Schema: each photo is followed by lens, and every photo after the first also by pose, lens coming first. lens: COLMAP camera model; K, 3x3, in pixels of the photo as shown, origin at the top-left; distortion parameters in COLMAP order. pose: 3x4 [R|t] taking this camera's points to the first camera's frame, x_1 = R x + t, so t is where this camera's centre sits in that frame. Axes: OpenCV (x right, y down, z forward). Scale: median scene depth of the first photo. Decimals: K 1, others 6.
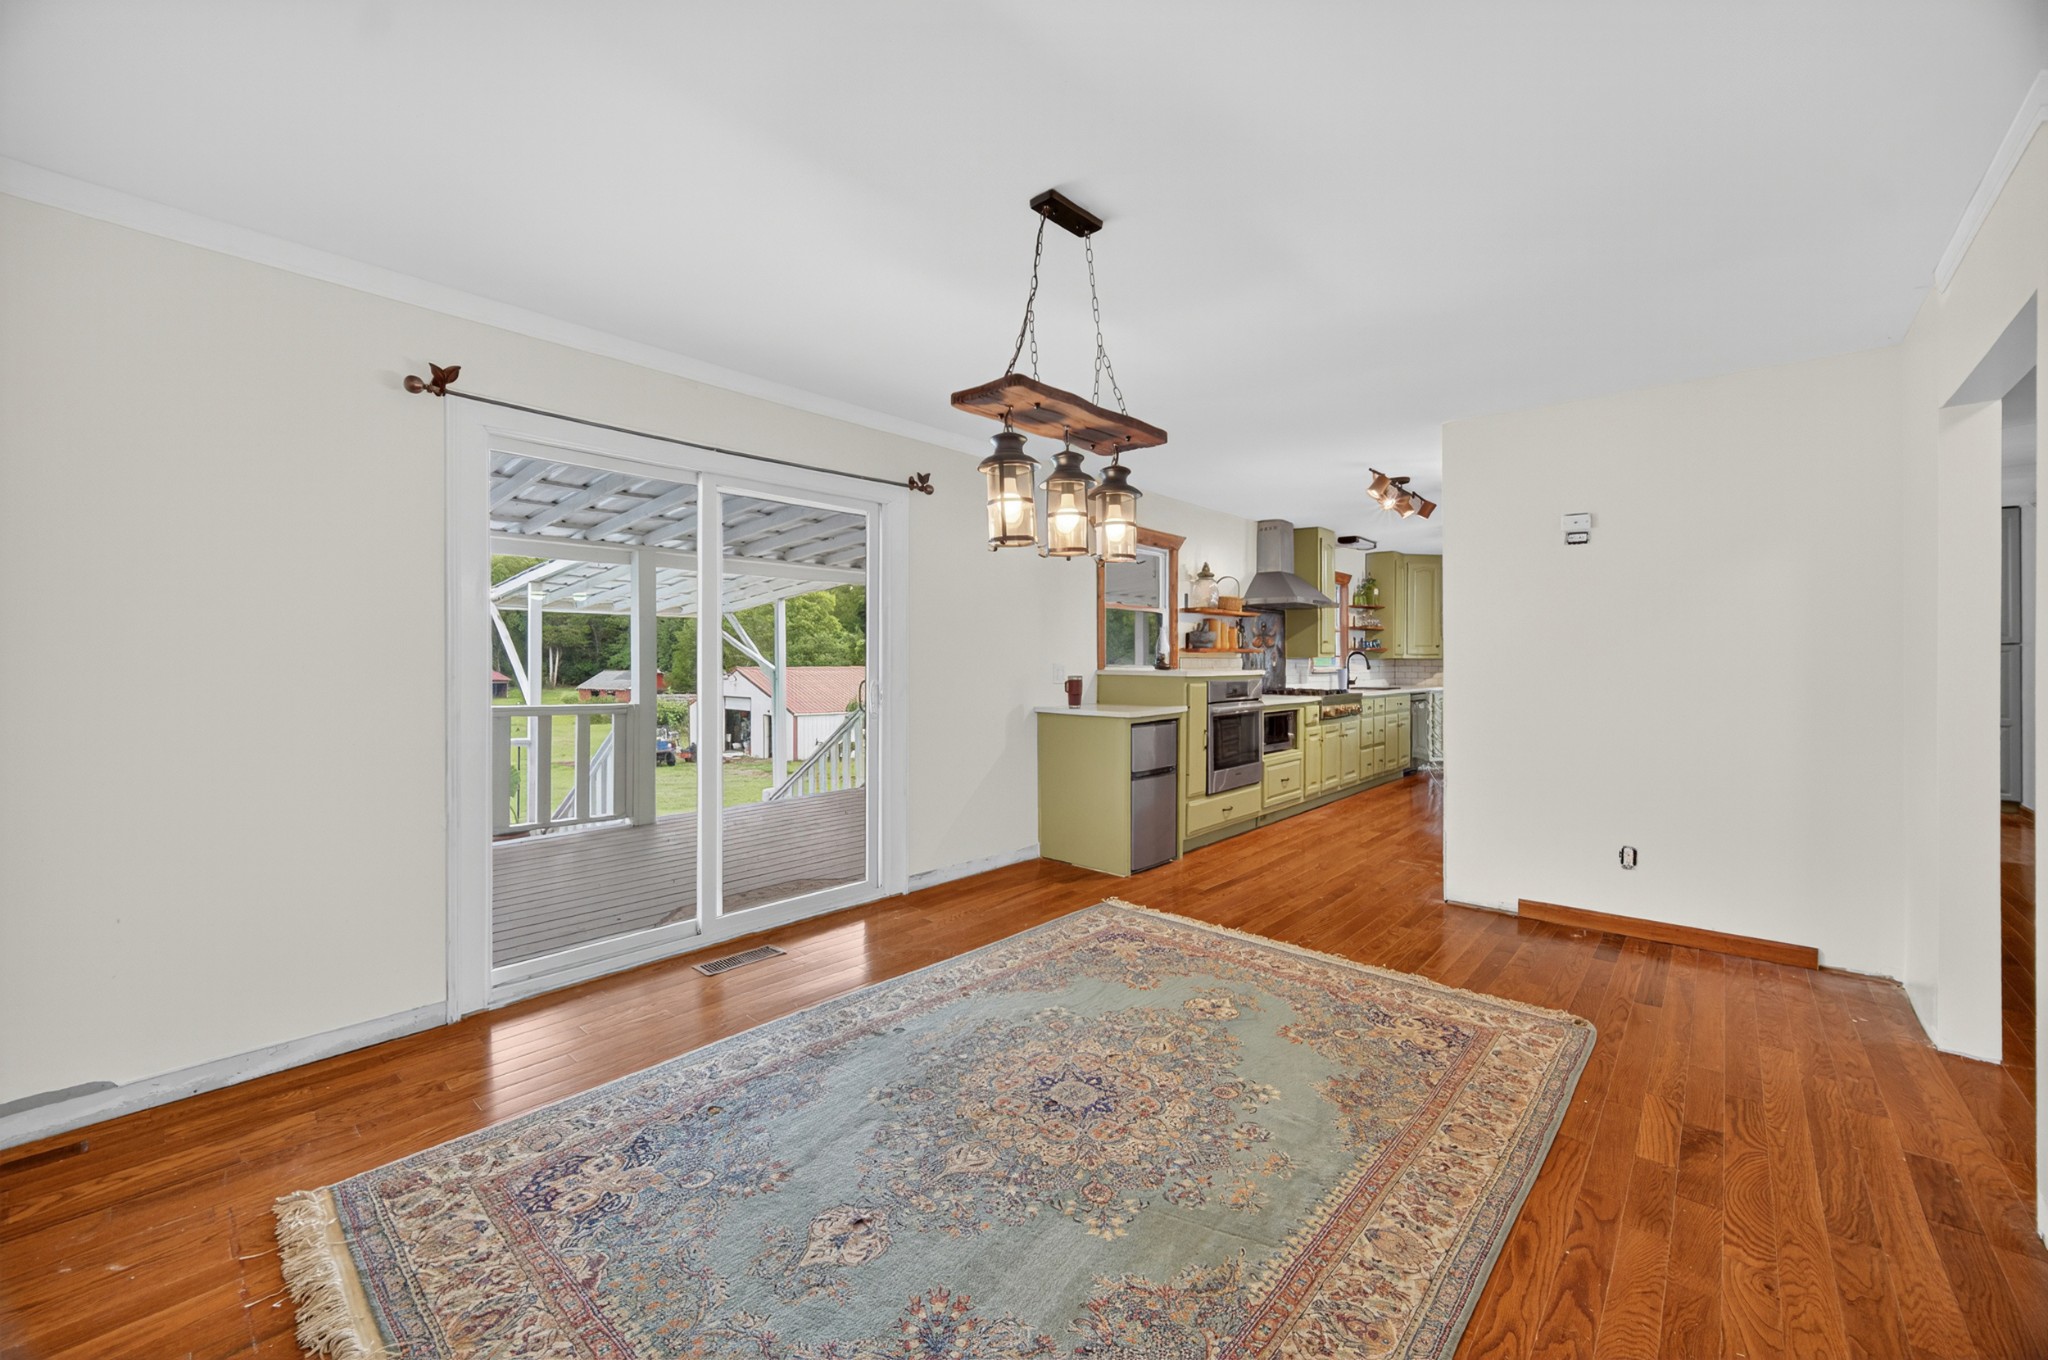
lens RADIAL K [[824.3, 0, 1019.5], [0, 824.3, 666.6], [0, 0, 1]] dist [-0.000786, -0.000440]
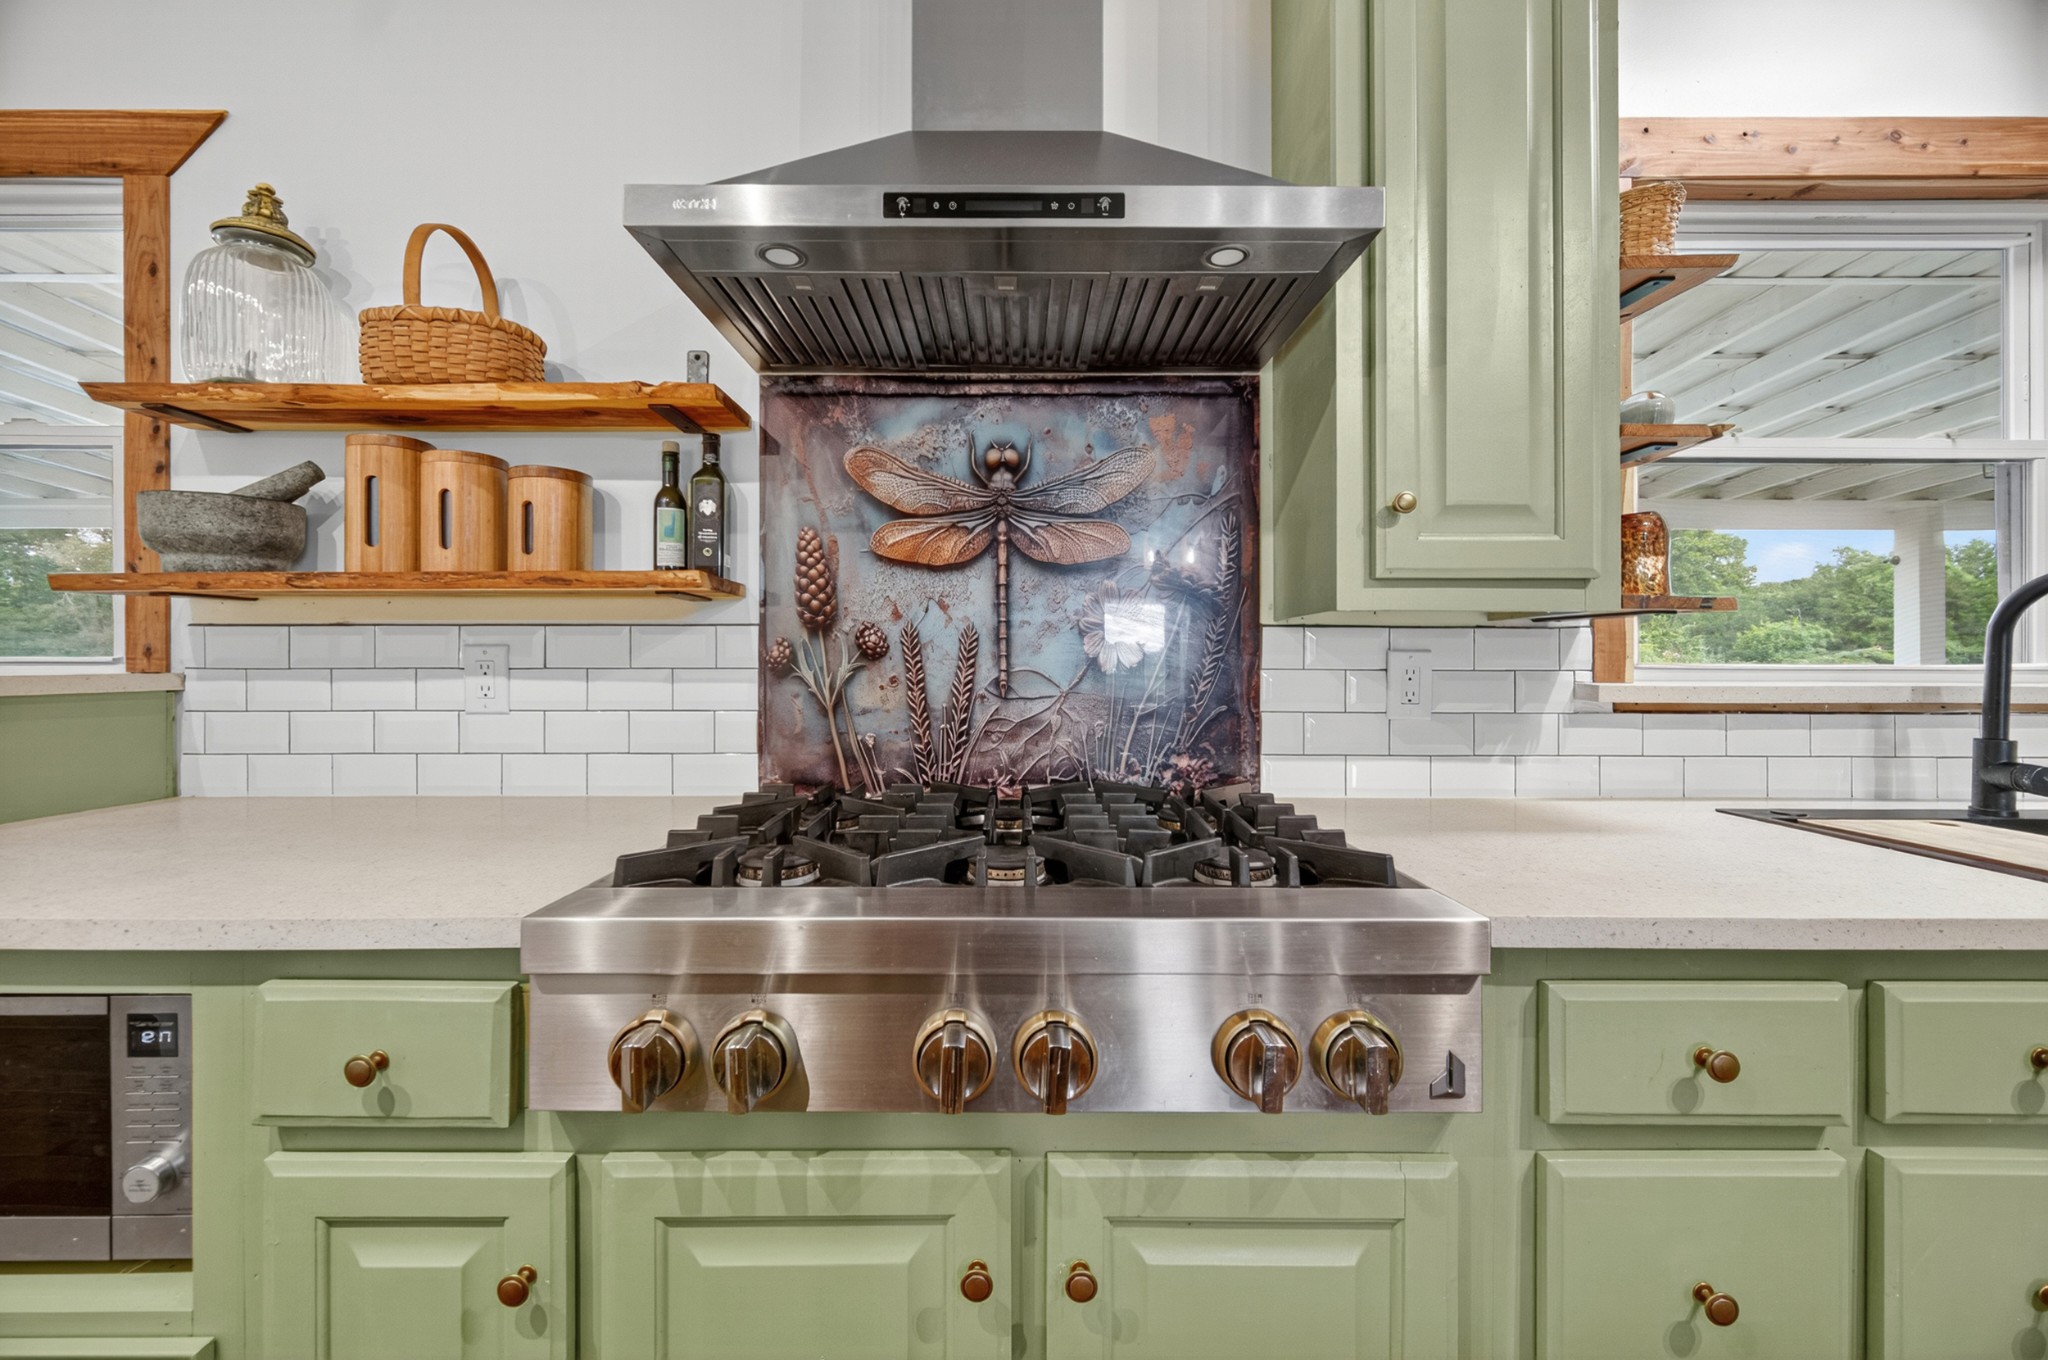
lens RADIAL K [[824.3, 0, 973.3], [0, 824.3, 664.3], [0, 0, 1]] dist [-0.000786, -0.000440]
pose [[0.658468, 0.001853, -0.752606, 0.509340], [-0.004705, 0.999988, -0.001655, -0.000236], [0.752594, 0.004630, 0.658469, 0.993006]]
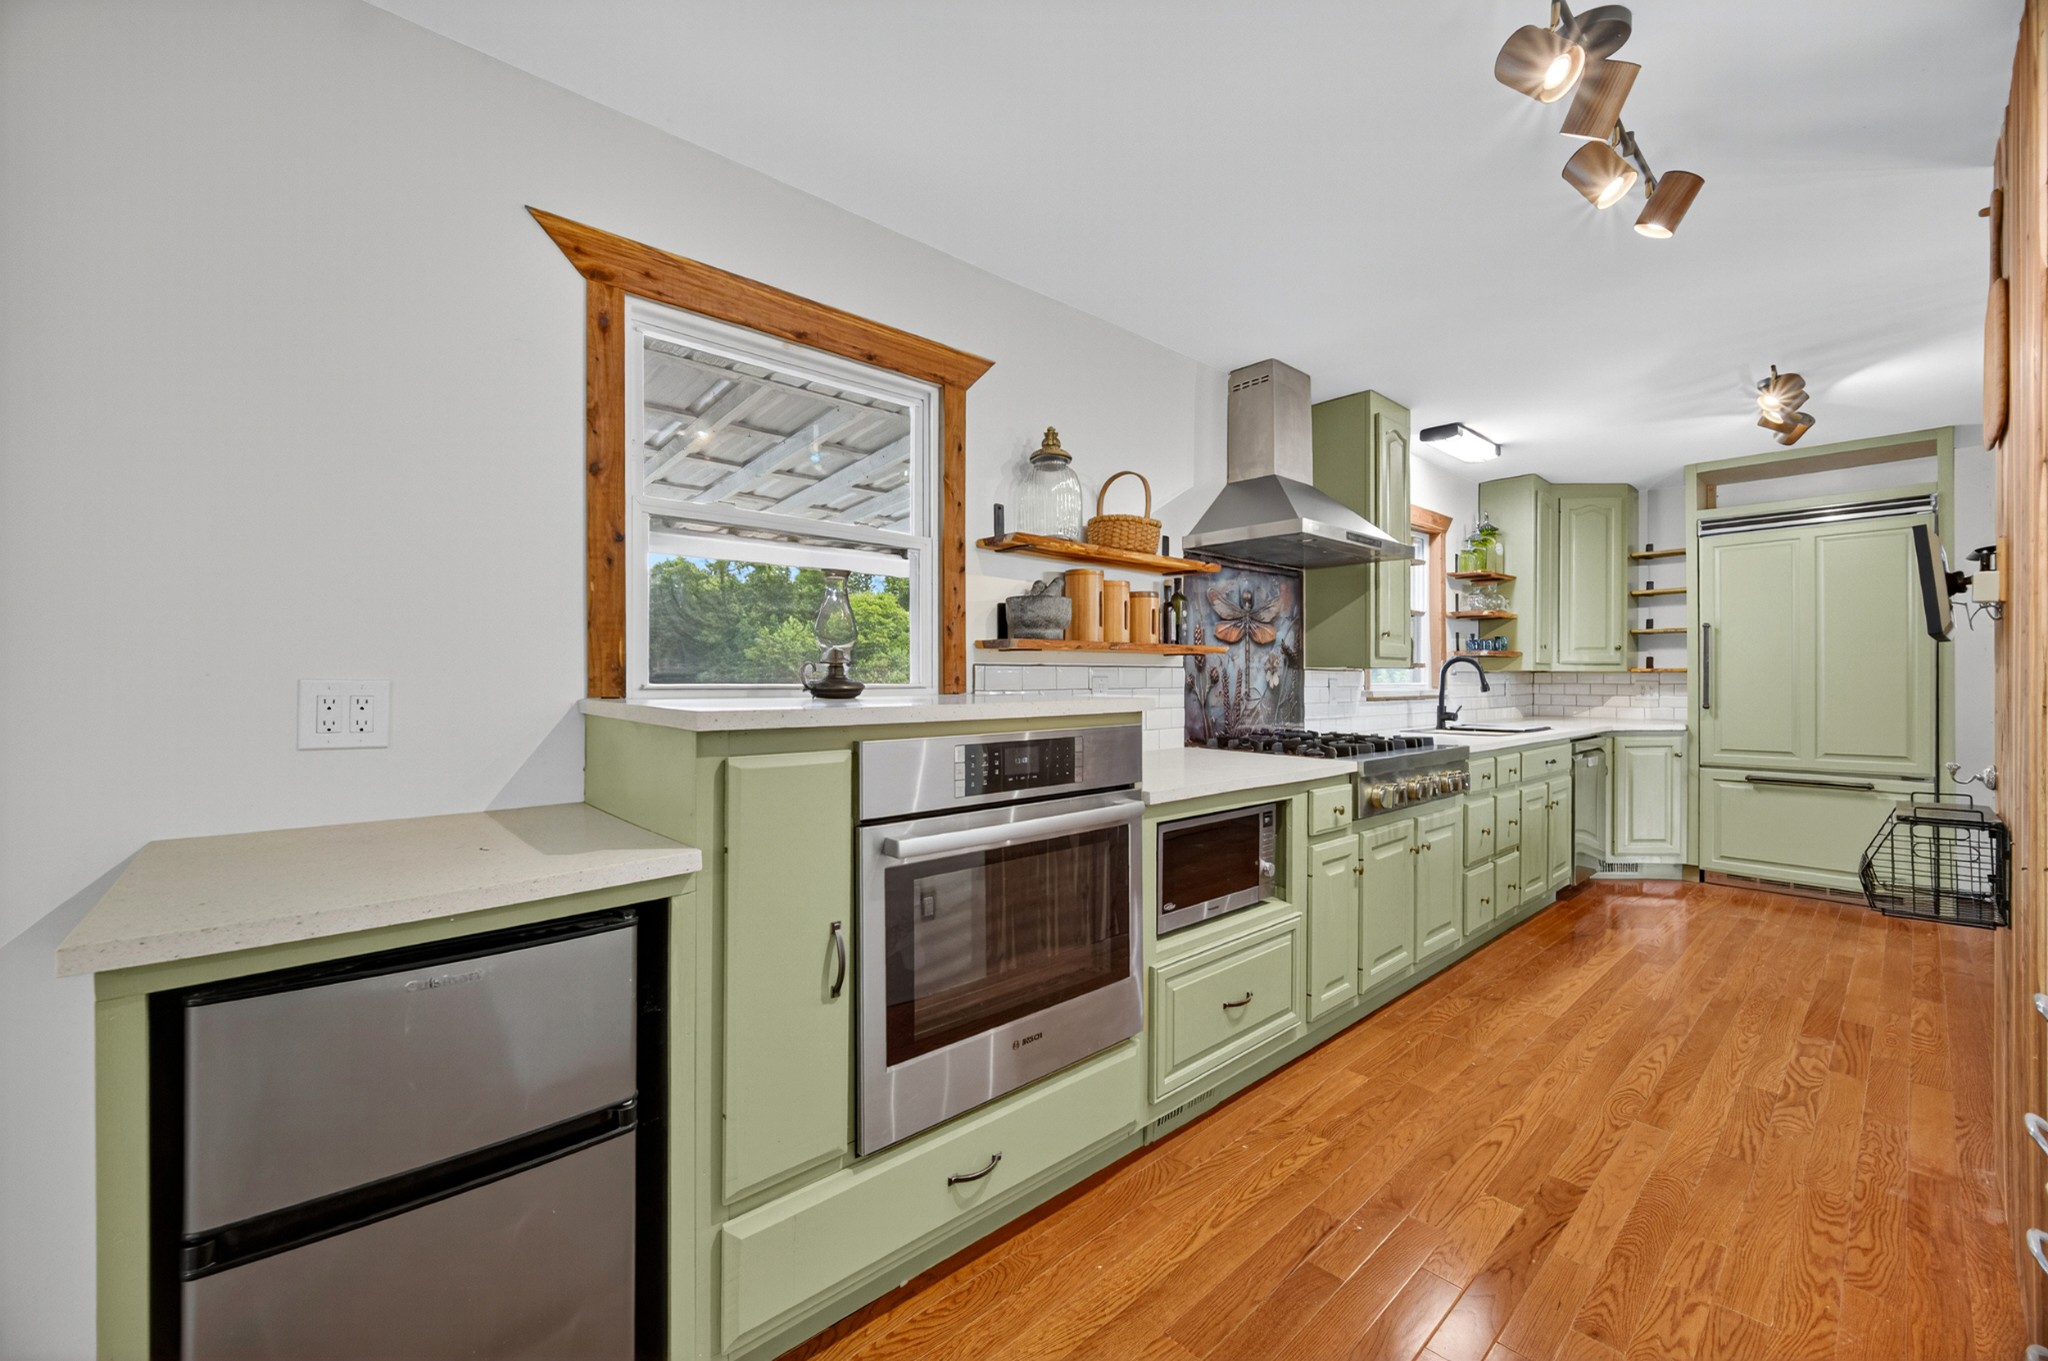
lens RADIAL K [[824.3, 0, 1027.6], [0, 824.3, 686.5], [0, 0, 1]] dist [-0.000786, -0.000440]
pose [[0.994088, -0.001229, -0.108566, 0.256755], [0.001513, 0.999996, 0.002530, -0.001405], [0.108563, -0.002680, 0.994086, 0.600039]]
